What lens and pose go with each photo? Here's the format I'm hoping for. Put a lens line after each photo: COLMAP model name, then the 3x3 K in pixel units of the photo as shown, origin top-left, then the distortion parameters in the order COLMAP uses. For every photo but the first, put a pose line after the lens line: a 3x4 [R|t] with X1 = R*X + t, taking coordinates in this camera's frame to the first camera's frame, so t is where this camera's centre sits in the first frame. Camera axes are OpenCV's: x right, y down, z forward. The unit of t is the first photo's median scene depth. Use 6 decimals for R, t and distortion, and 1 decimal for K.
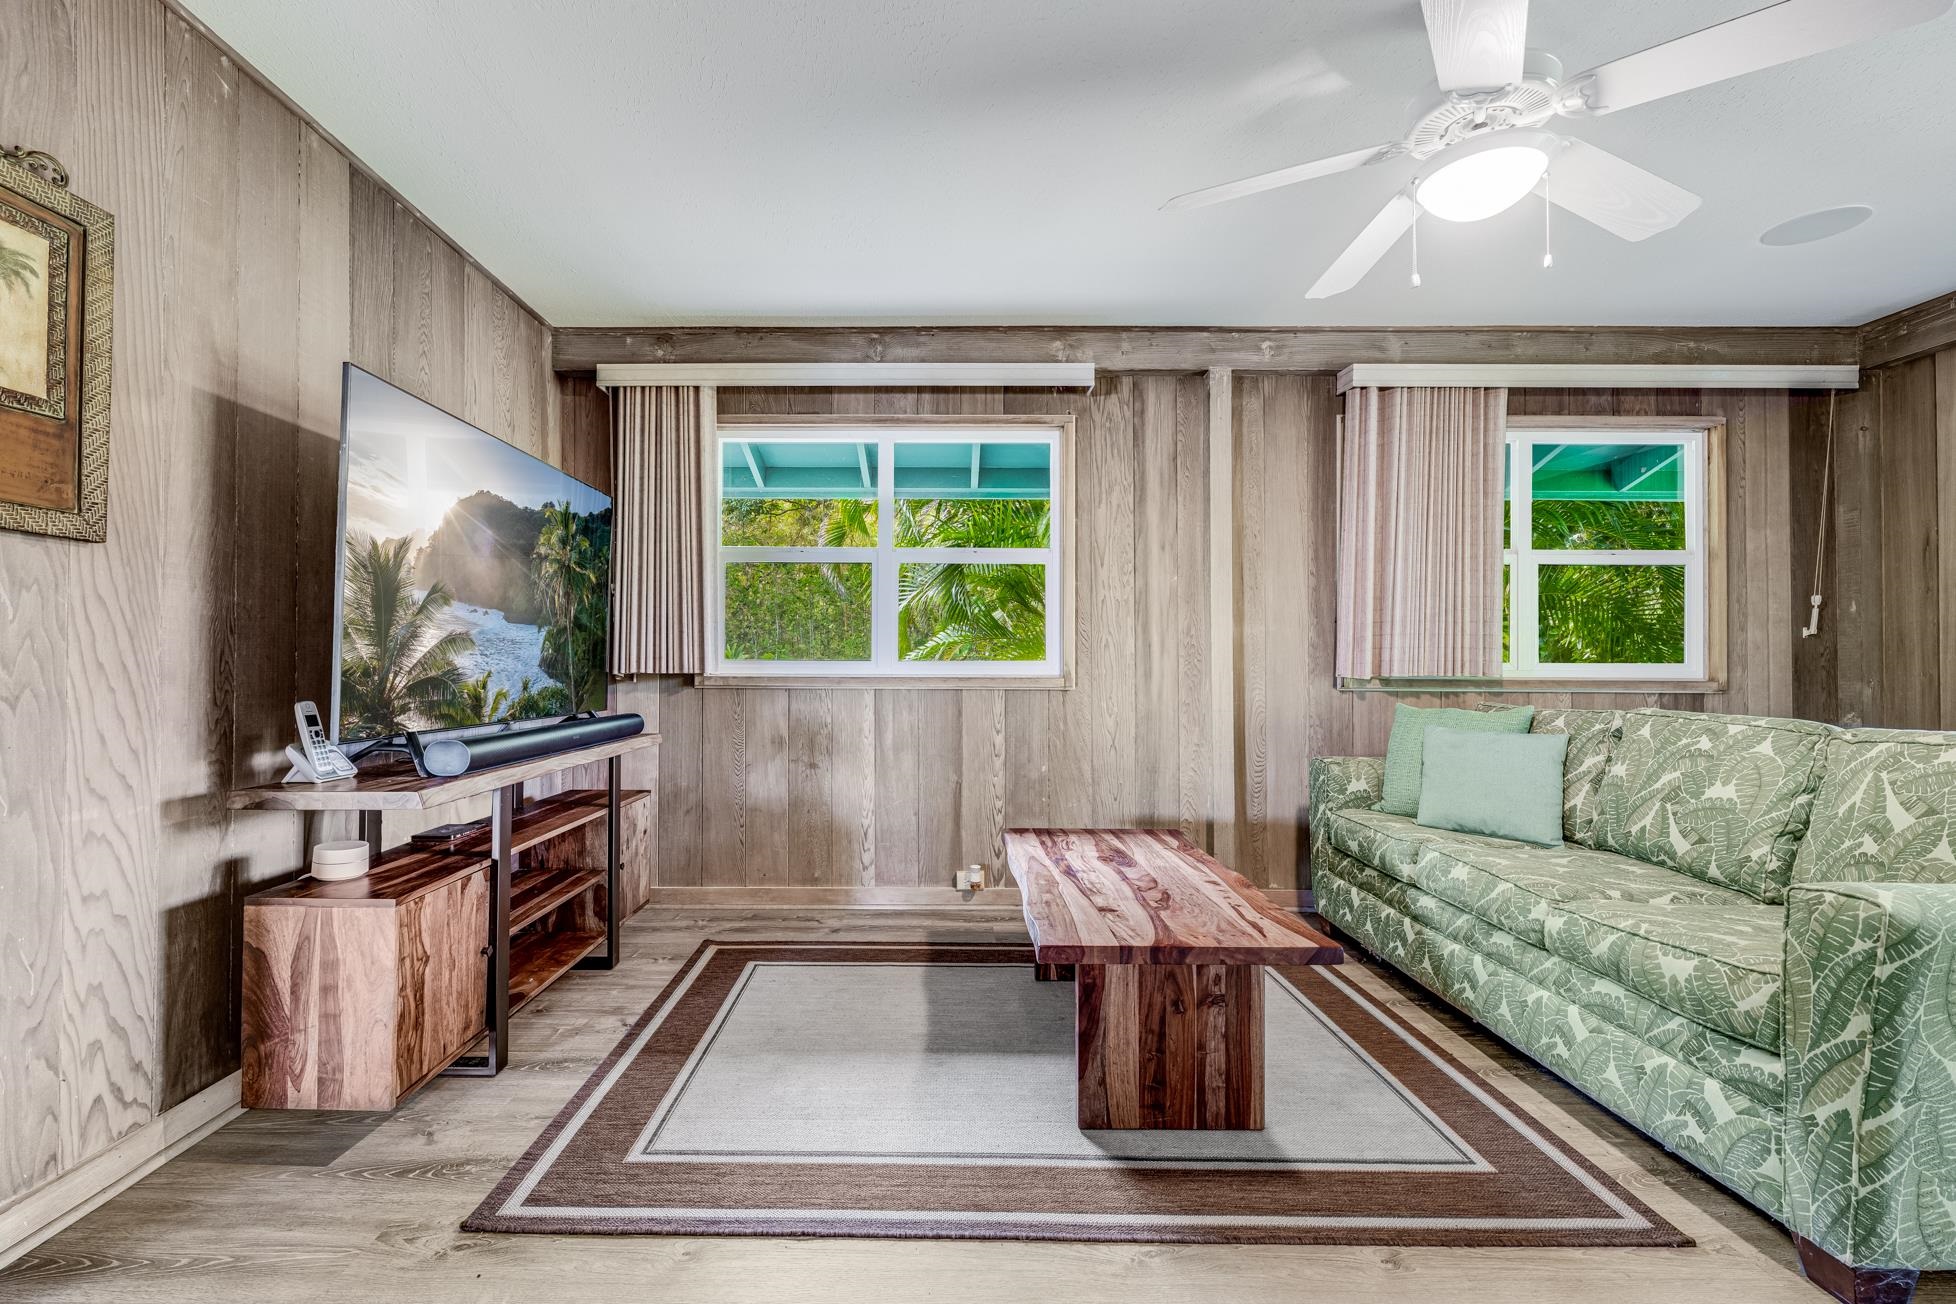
lens RADIAL K [[843.4, 0, 943.6], [0, 843.4, 654.0], [0, 0, 1]] dist [-0.002799, -0.000108]
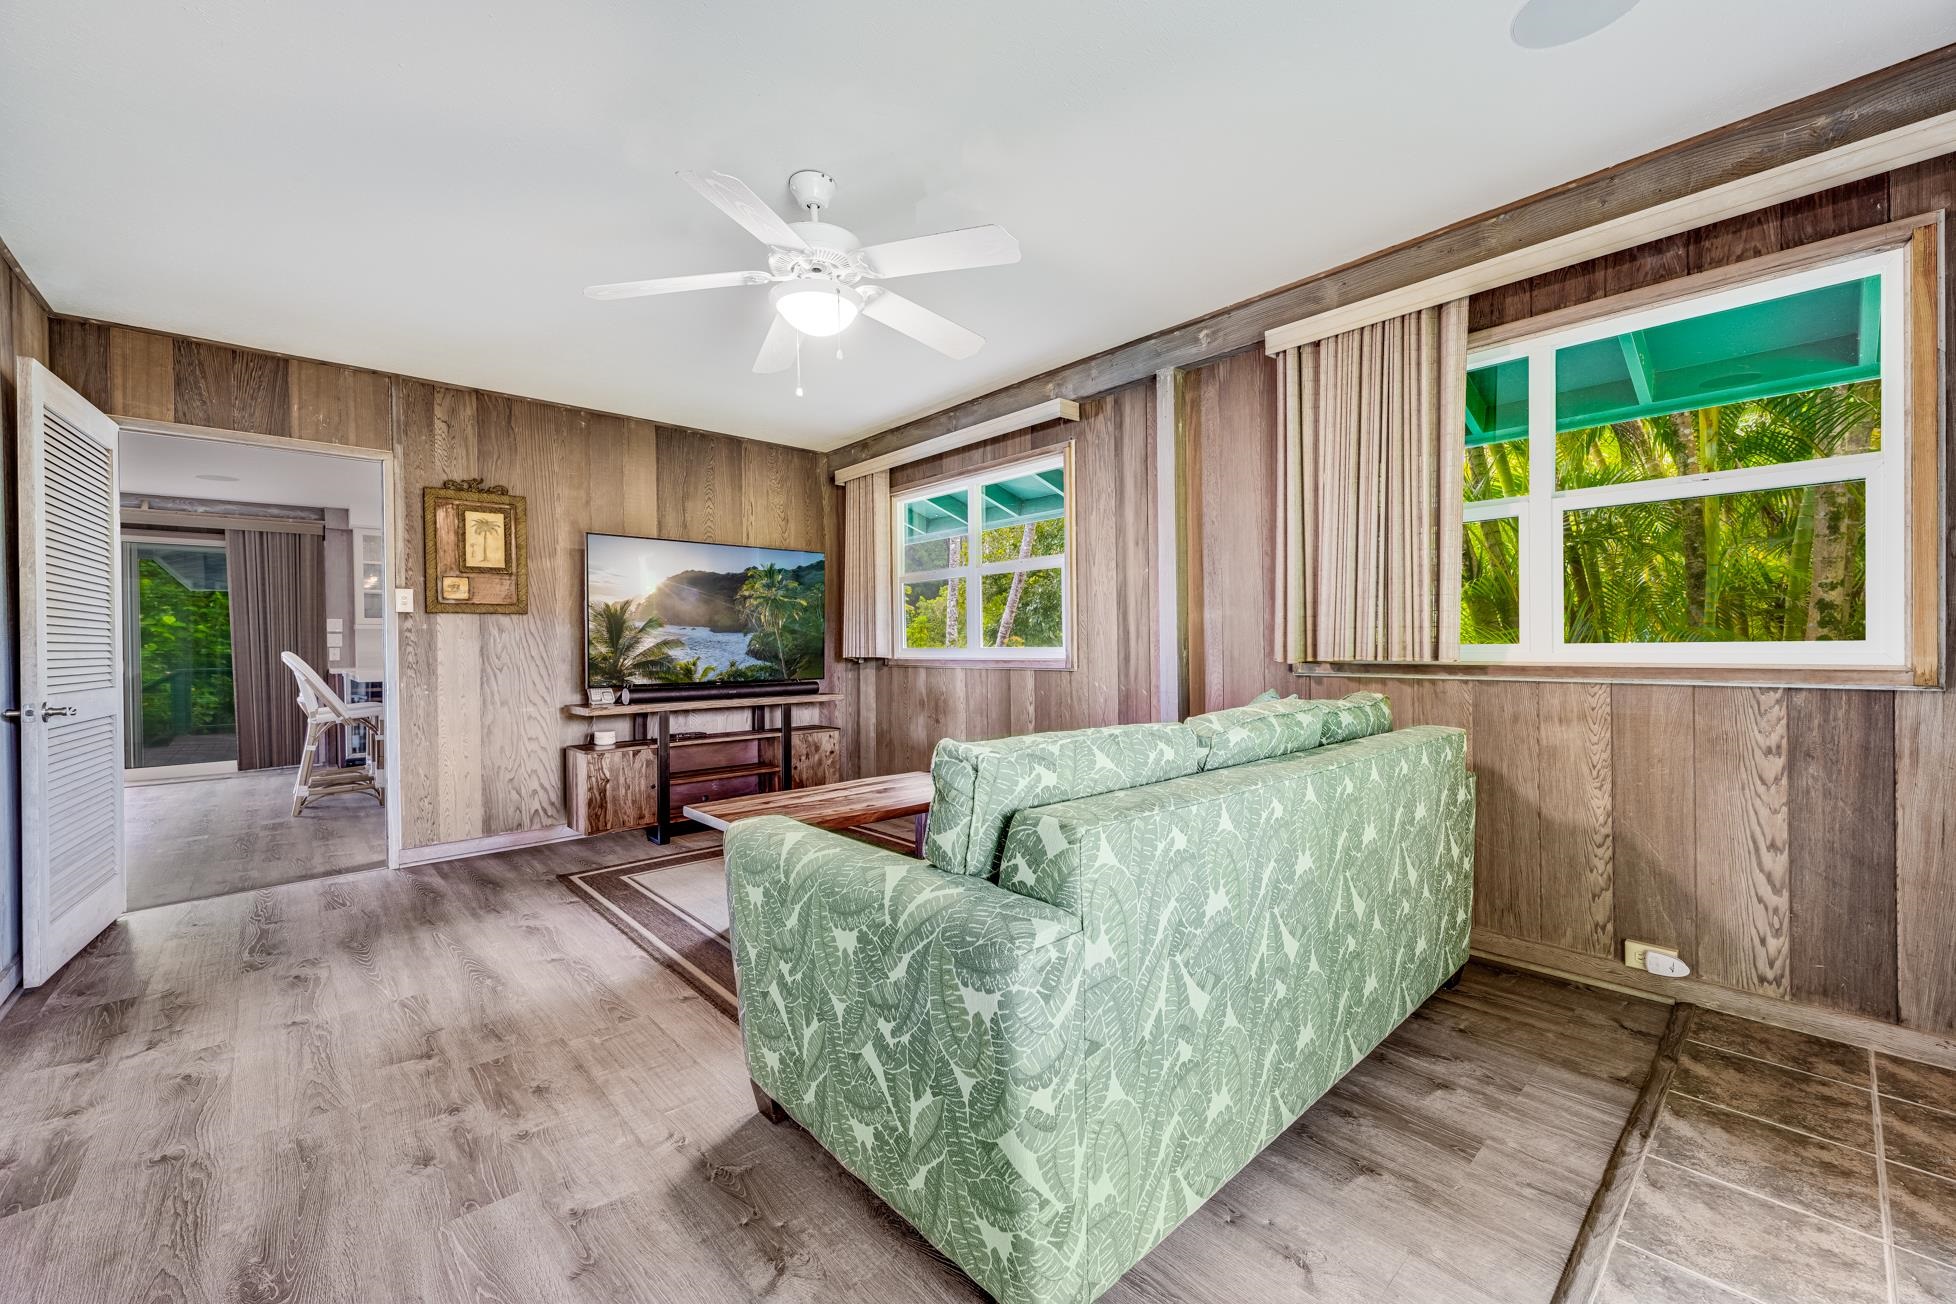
lens RADIAL K [[783.0, 0, 978.0], [0, 783.0, 652.0], [0, 0, 1]] dist [0.000434, 0.000083]
pose [[0.675392, -0.004551, -0.737445, 0.905482], [0.022962, 0.999626, 0.014861, -0.003909], [0.737102, -0.026970, 0.675244, 0.153870]]
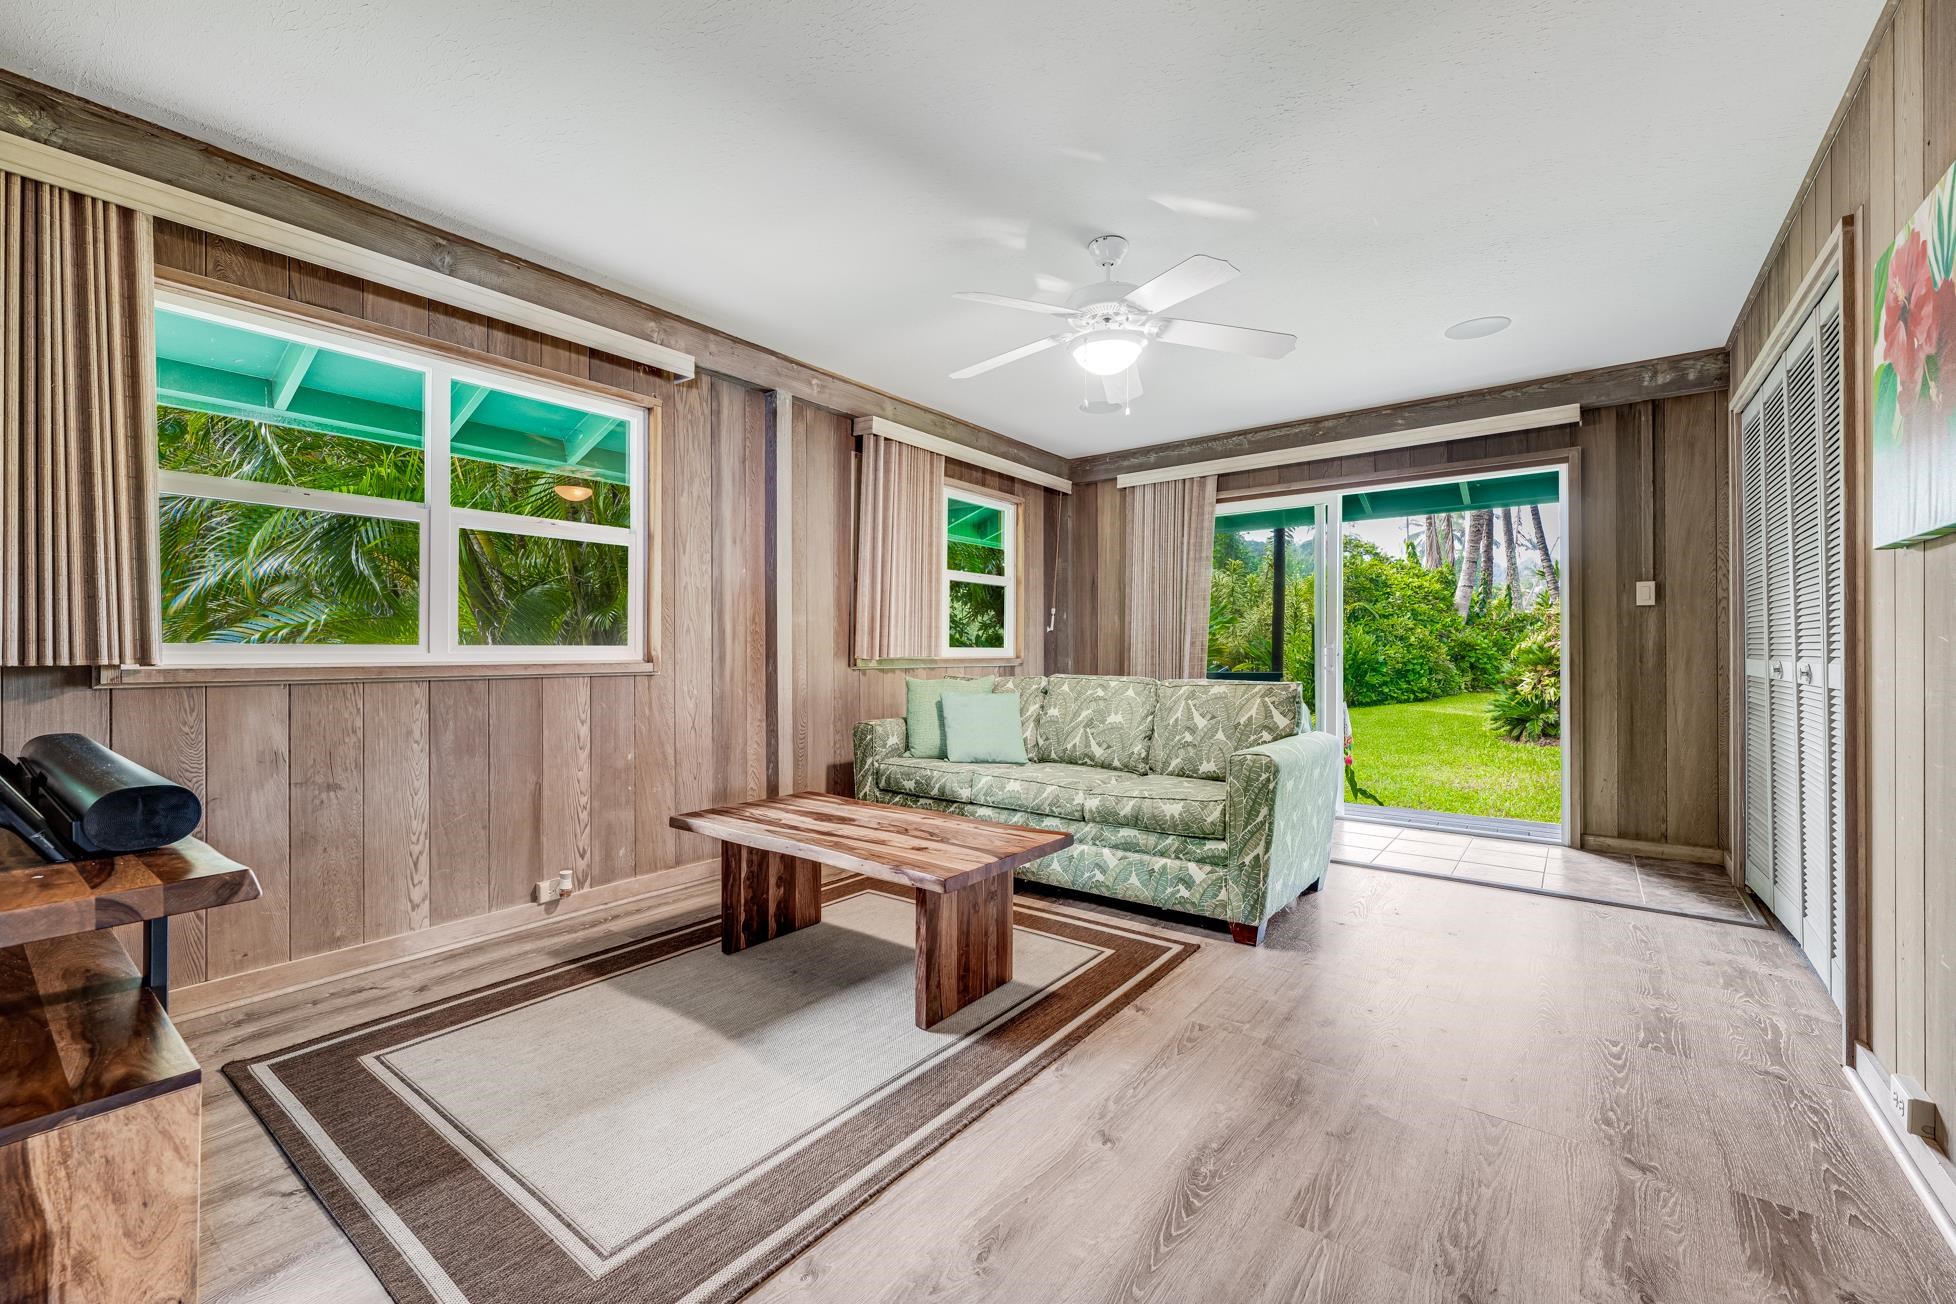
lens RADIAL K [[790.4, 0, 980.5], [0, 790.4, 643.8], [0, 0, 1]] dist [-0.002053, -0.000022]
pose [[0.603115, 0.002534, 0.797650, -0.374720], [-0.006713, 0.999976, 0.001898, 0.001830], [-0.797626, -0.006499, 0.603117, 0.134312]]
